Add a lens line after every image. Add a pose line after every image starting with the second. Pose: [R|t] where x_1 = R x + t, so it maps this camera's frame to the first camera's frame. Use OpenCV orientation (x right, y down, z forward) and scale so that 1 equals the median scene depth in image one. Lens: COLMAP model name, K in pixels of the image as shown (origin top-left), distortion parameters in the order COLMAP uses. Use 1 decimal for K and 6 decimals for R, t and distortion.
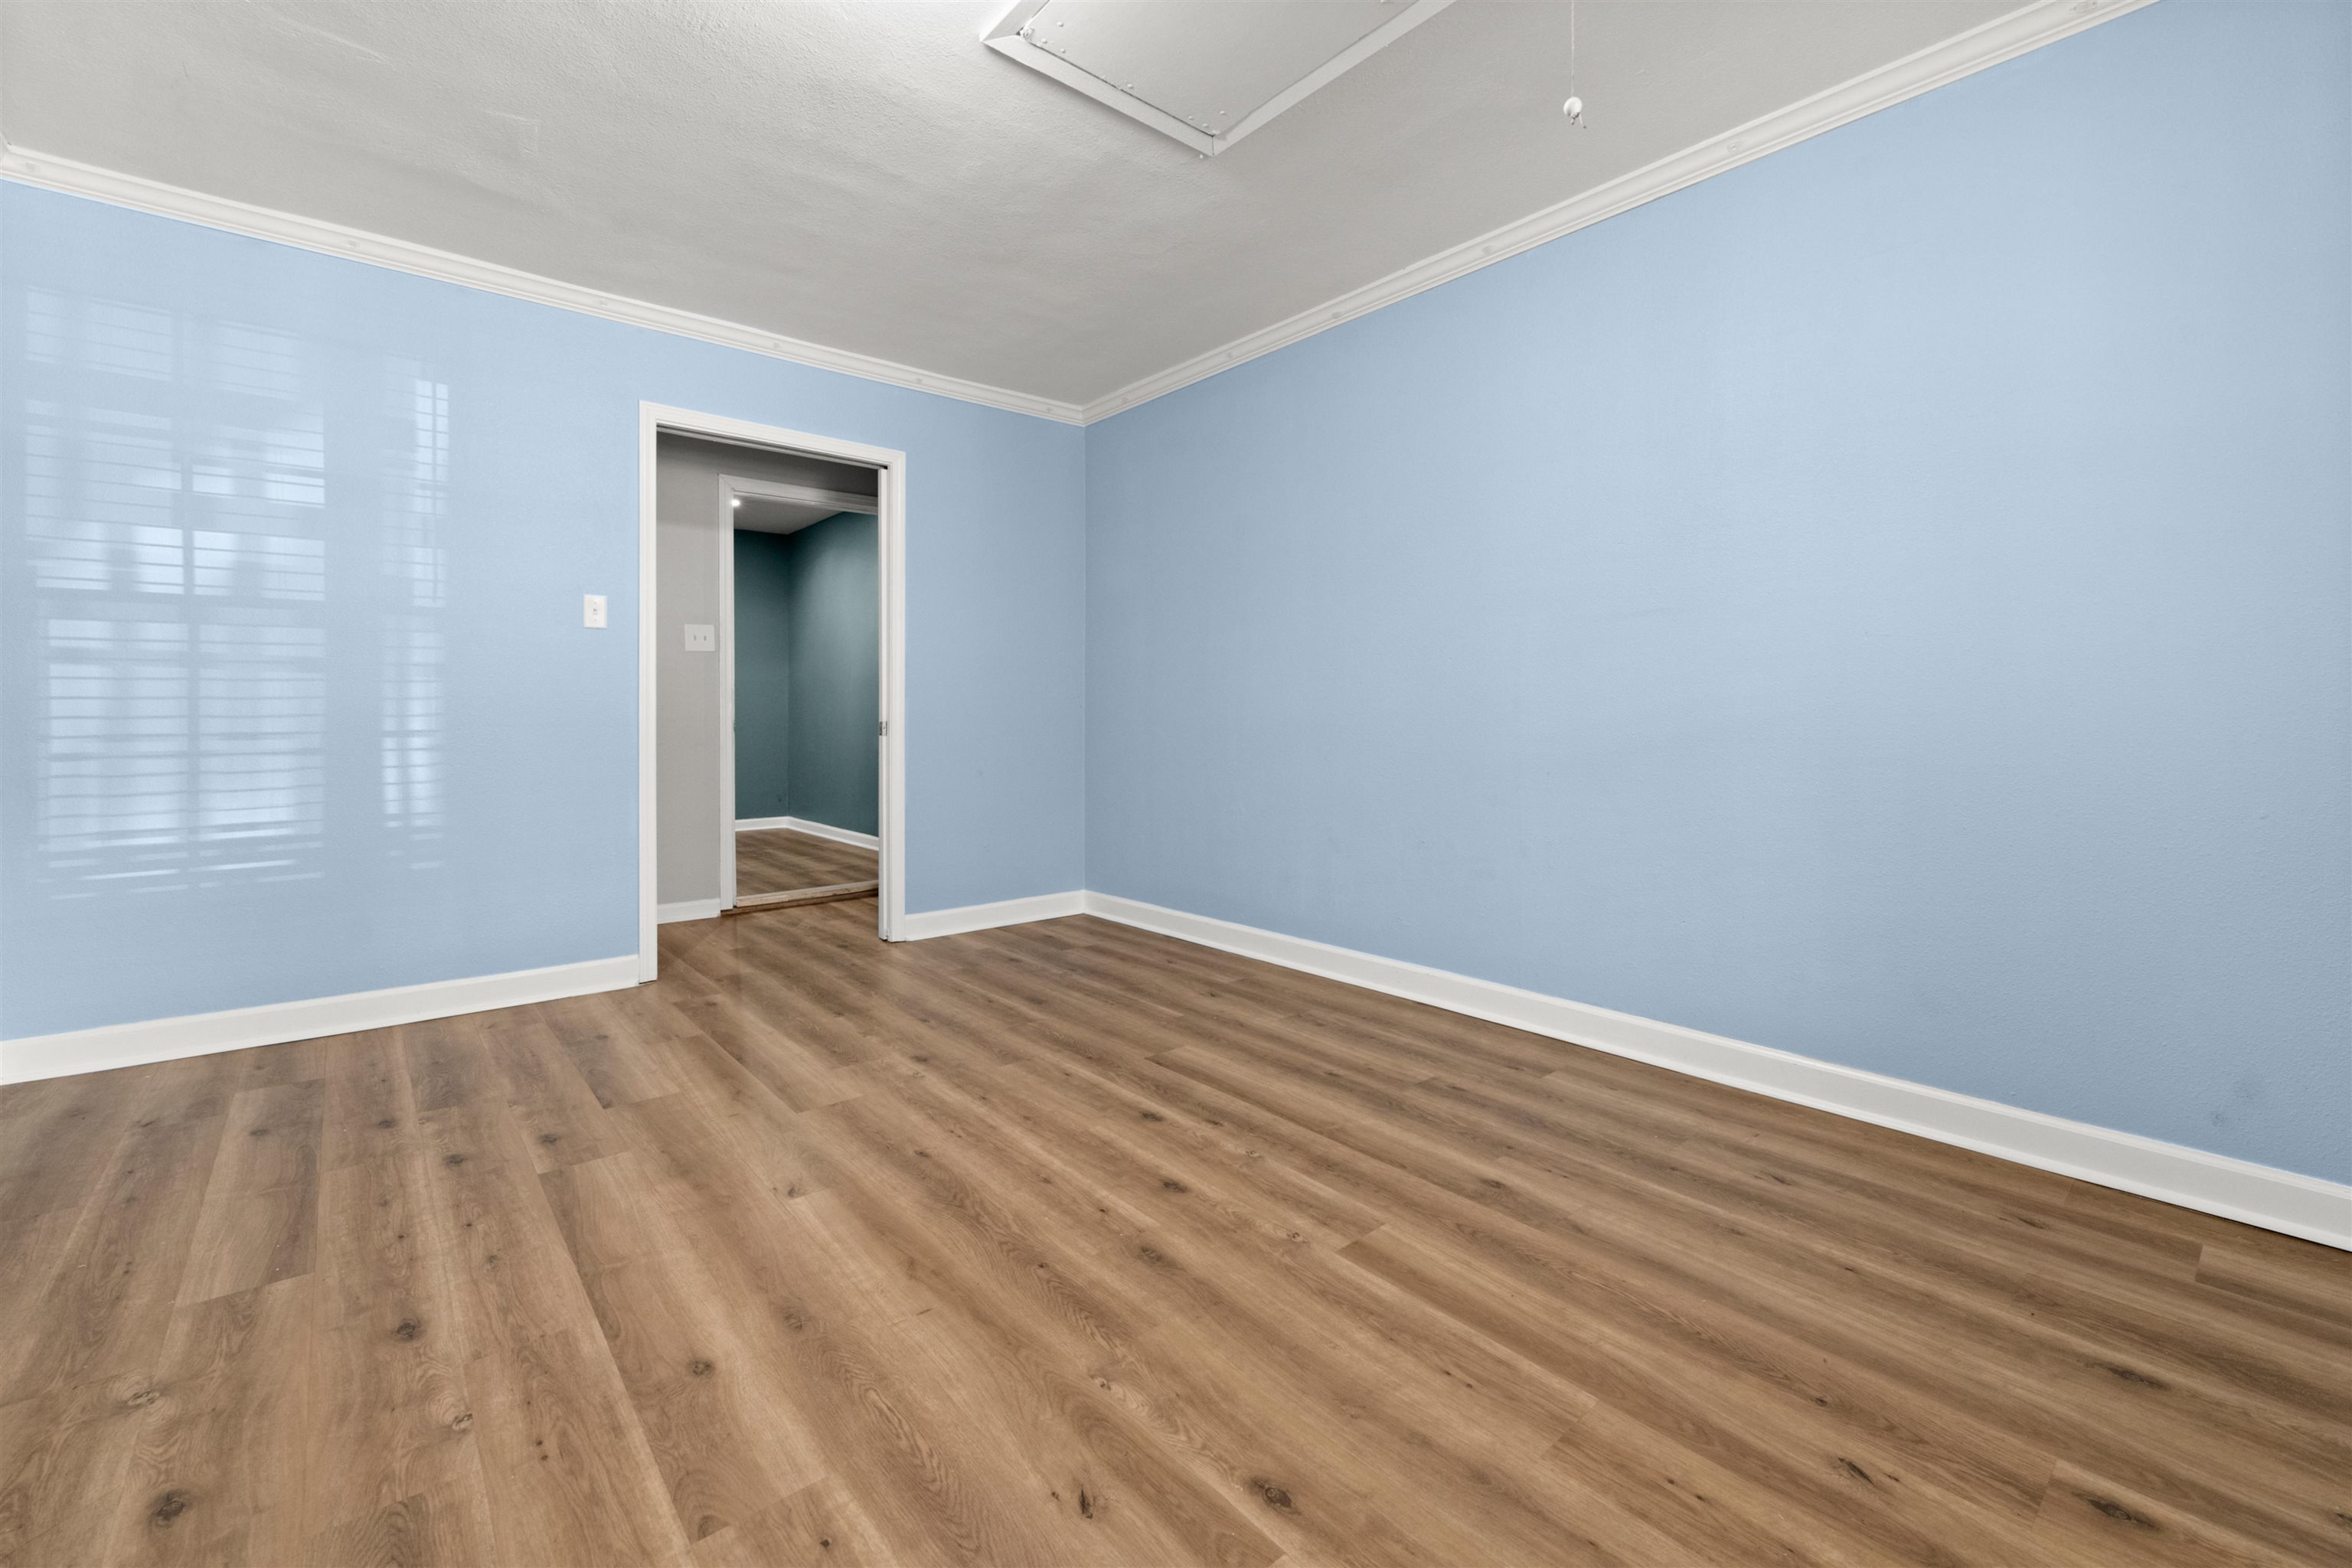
lens RADIAL K [[972.4, 0, 1178.3], [0, 972.4, 697.4], [0, 0, 1]] dist [-0.000291, -0.000476]
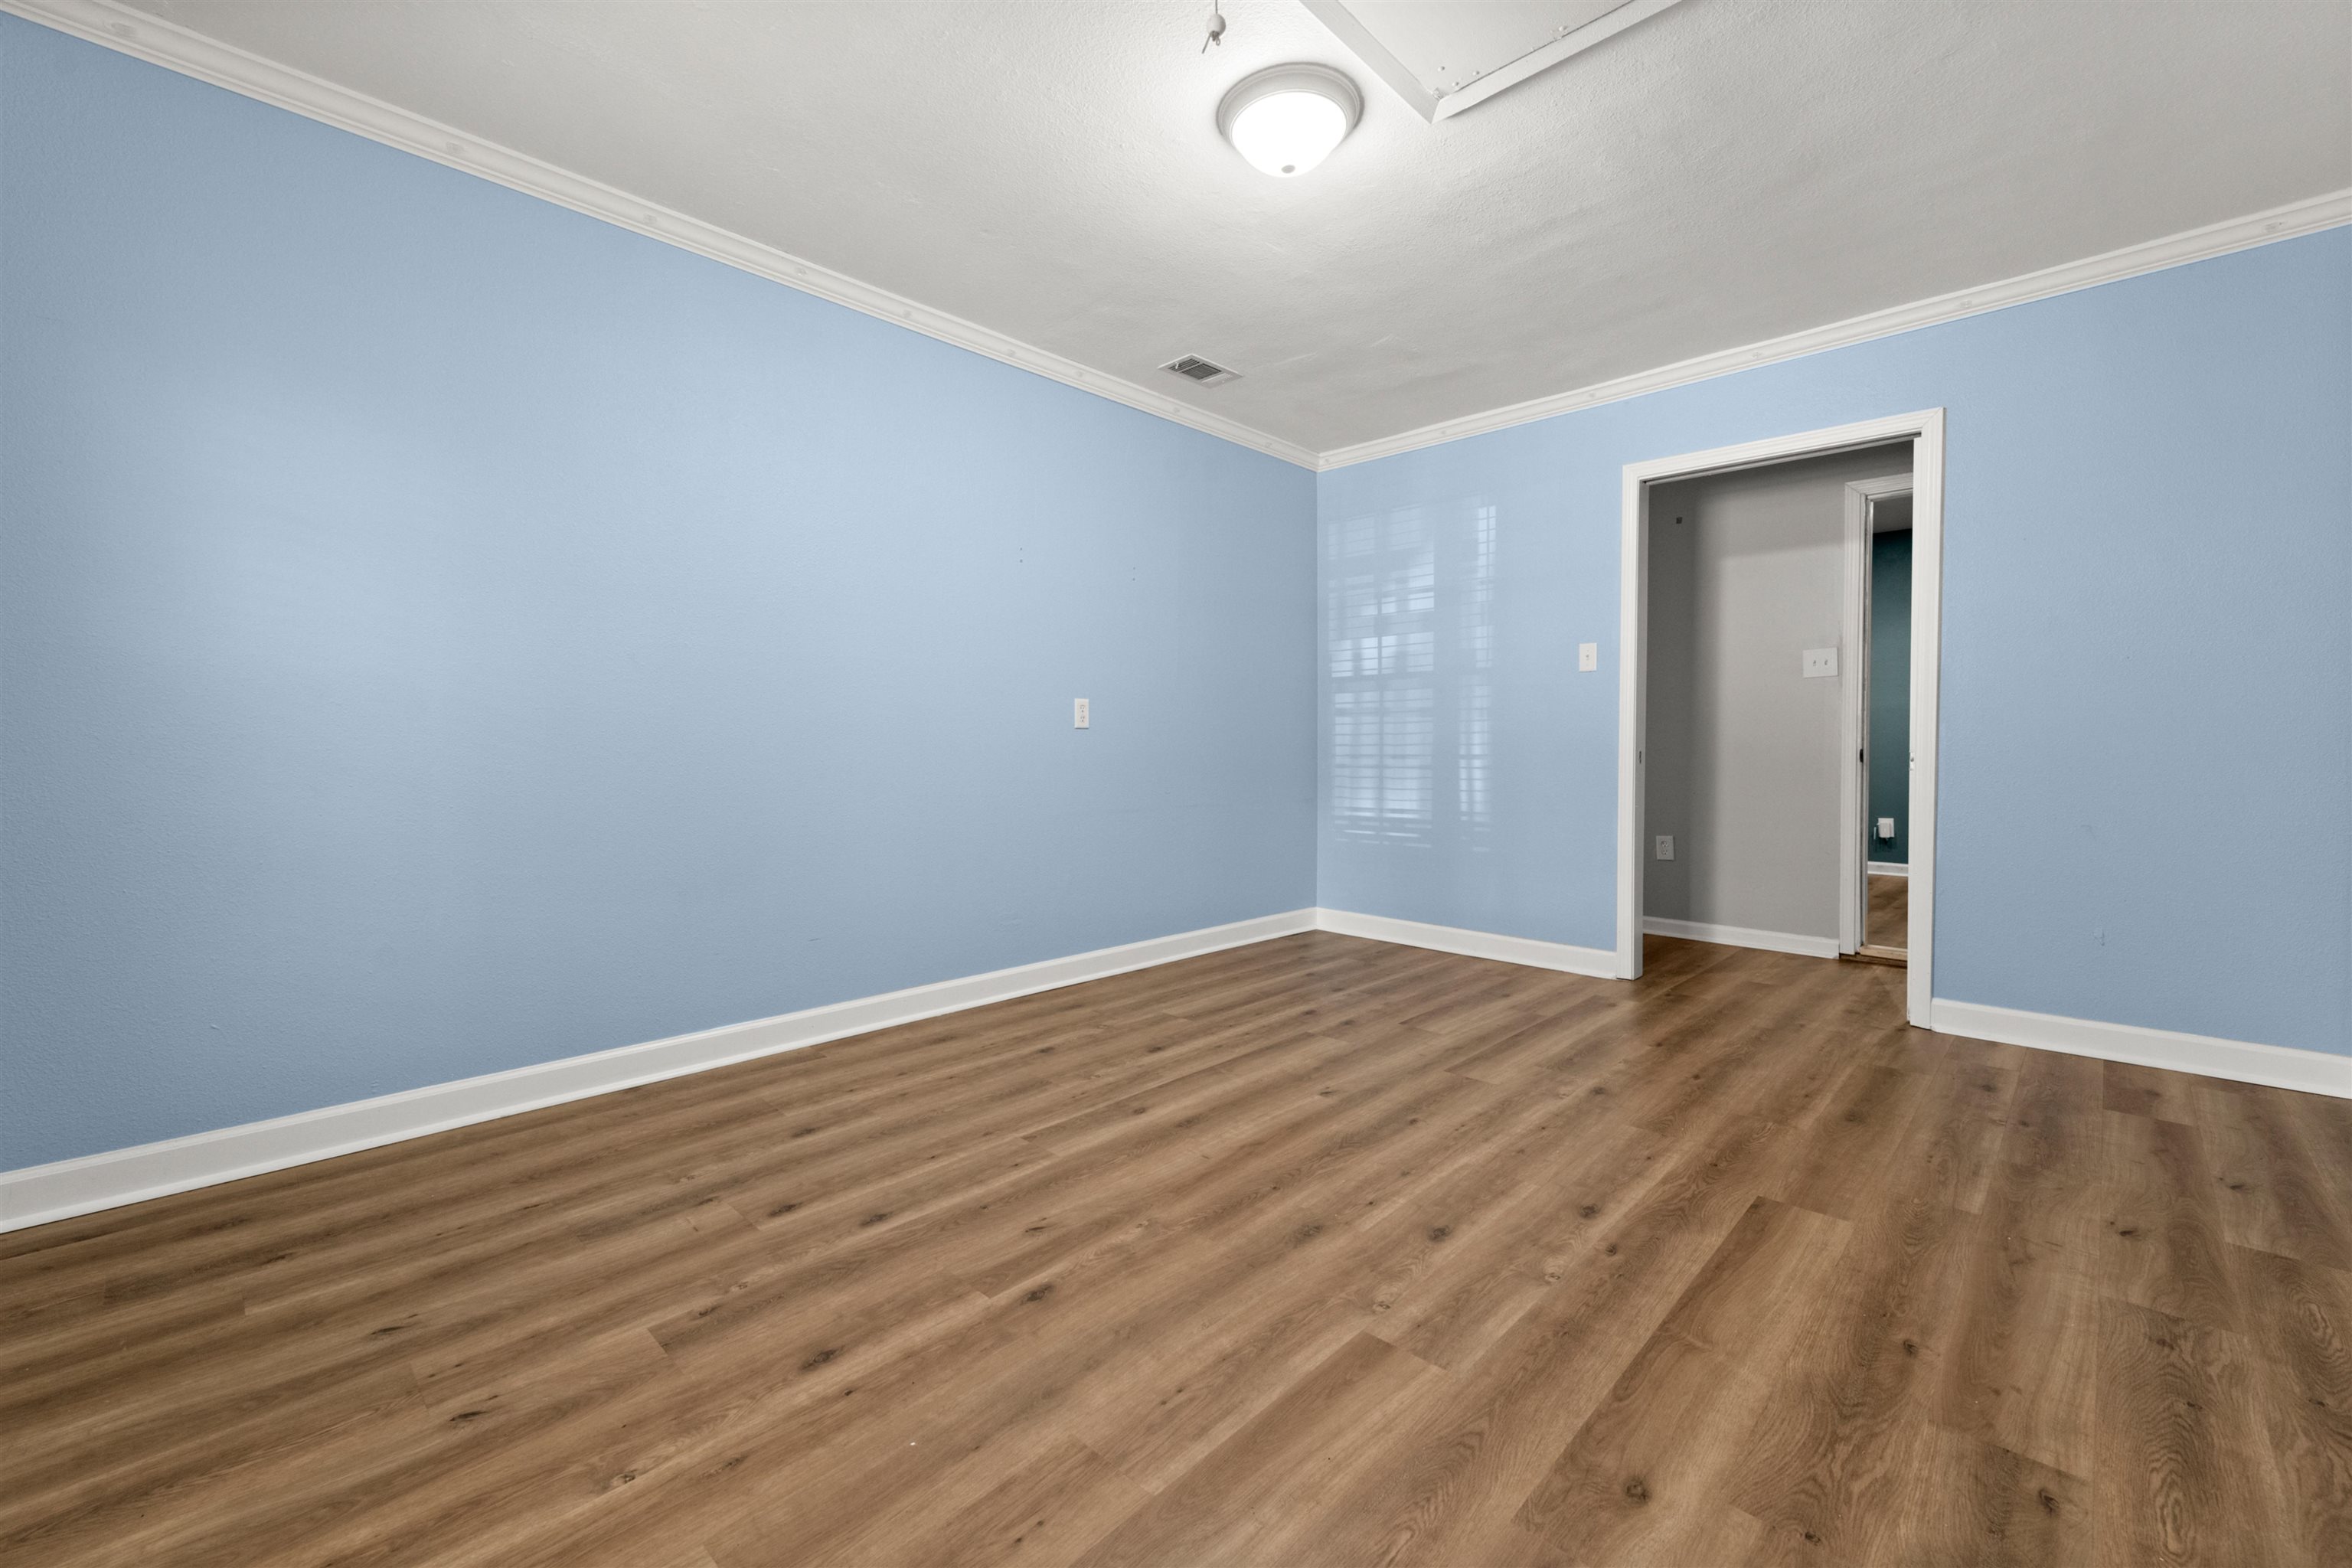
lens RADIAL K [[965.7, 0, 1170.0], [0, 965.7, 743.1], [0, 0, 1]] dist [0.002674, -0.000531]
pose [[0.095374, 0.001150, -0.995441, 0.692702], [0.018902, 0.999817, 0.002966, 0.004902], [0.995262, -0.019098, 0.095334, 0.485928]]
